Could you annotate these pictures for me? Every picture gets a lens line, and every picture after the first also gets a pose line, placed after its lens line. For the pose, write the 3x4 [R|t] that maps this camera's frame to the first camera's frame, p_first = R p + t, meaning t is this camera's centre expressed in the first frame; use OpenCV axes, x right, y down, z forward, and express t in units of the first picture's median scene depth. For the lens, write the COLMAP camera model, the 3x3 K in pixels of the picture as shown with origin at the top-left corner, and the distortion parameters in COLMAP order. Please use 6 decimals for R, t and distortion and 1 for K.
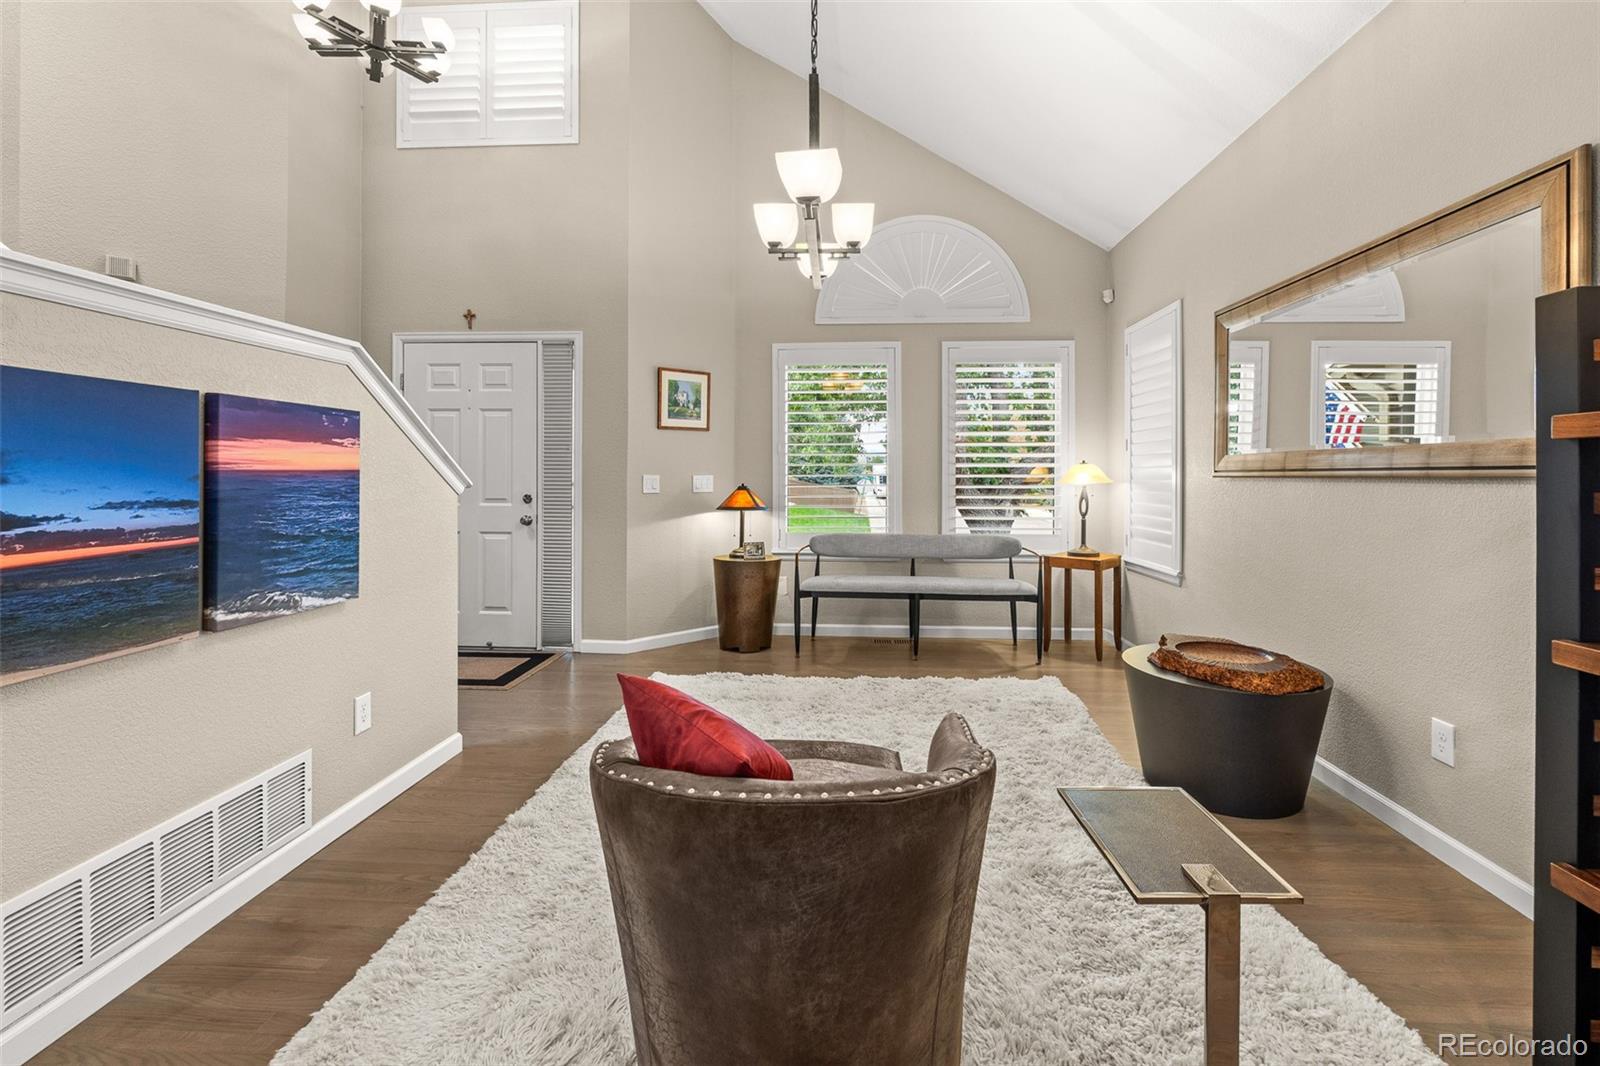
lens RADIAL K [[698.6, 0, 801.0], [0, 698.6, 479.3], [0, 0, 1]] dist [-0.001828, -0.000139]
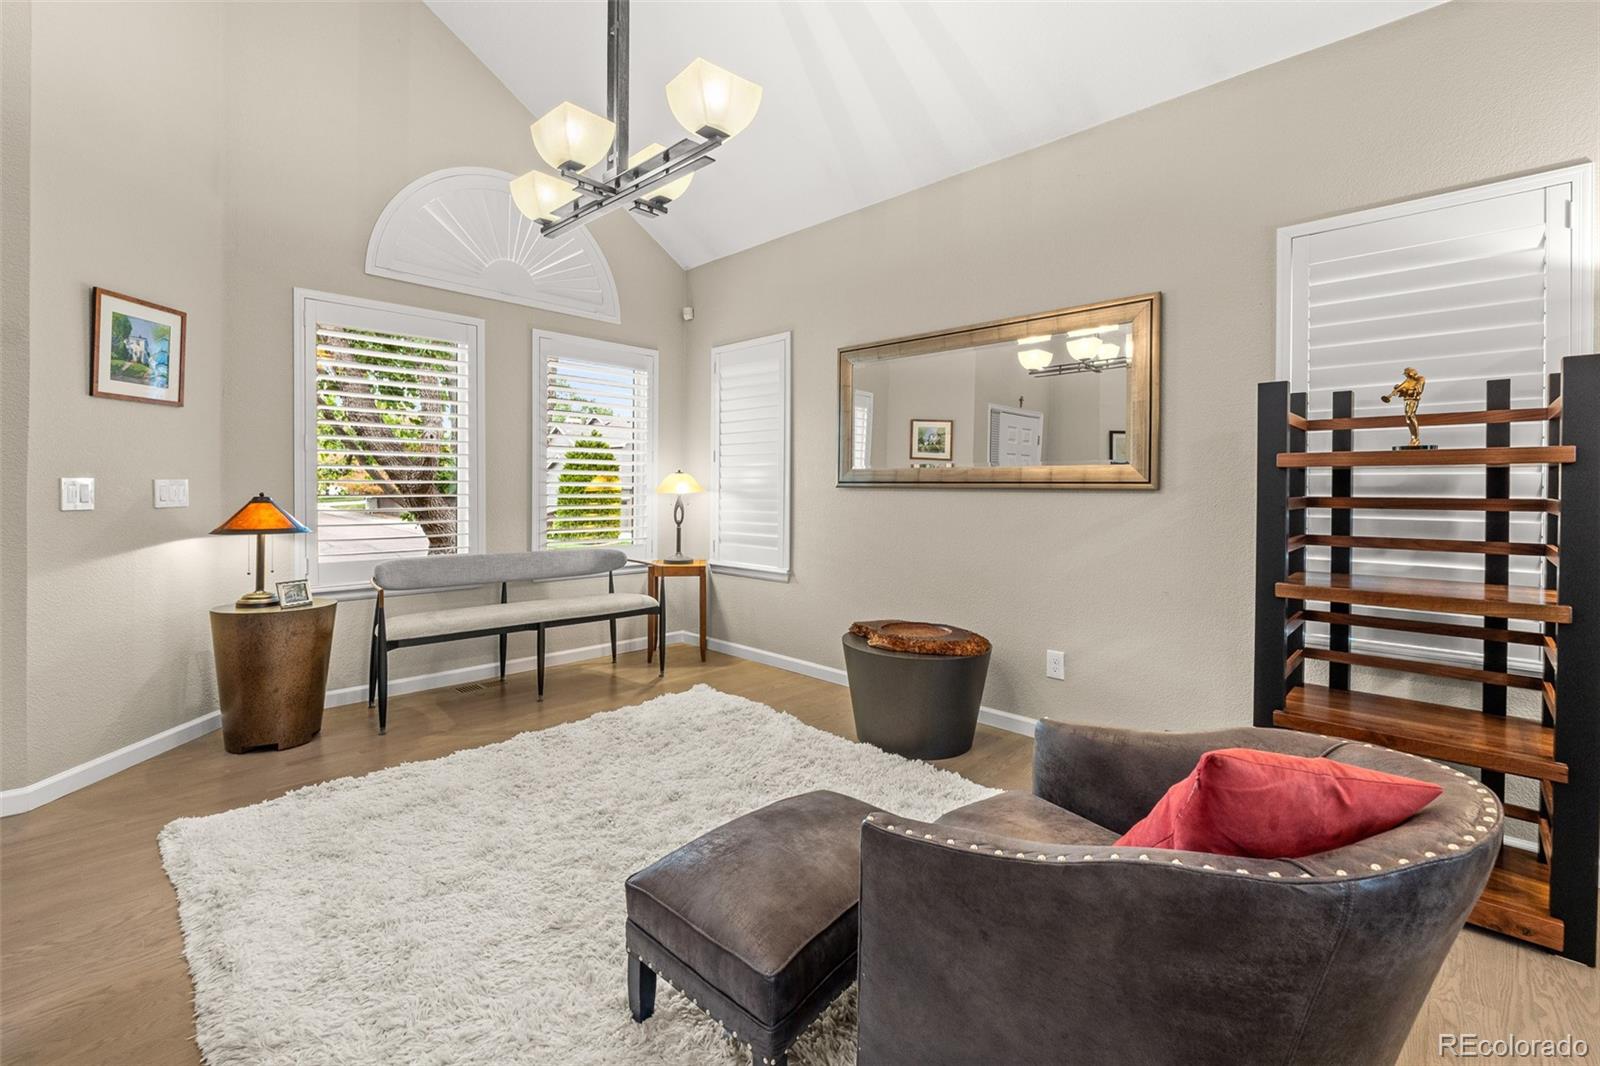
lens RADIAL K [[697.8, 0, 795.7], [0, 697.8, 494.3], [0, 0, 1]] dist [-0.004601, -0.000527]
pose [[0.651257, -0.002154, 0.758854, -0.263634], [-0.004737, 0.999965, 0.006904, 0.000763], [-0.758843, -0.008091, 0.651224, 0.205051]]
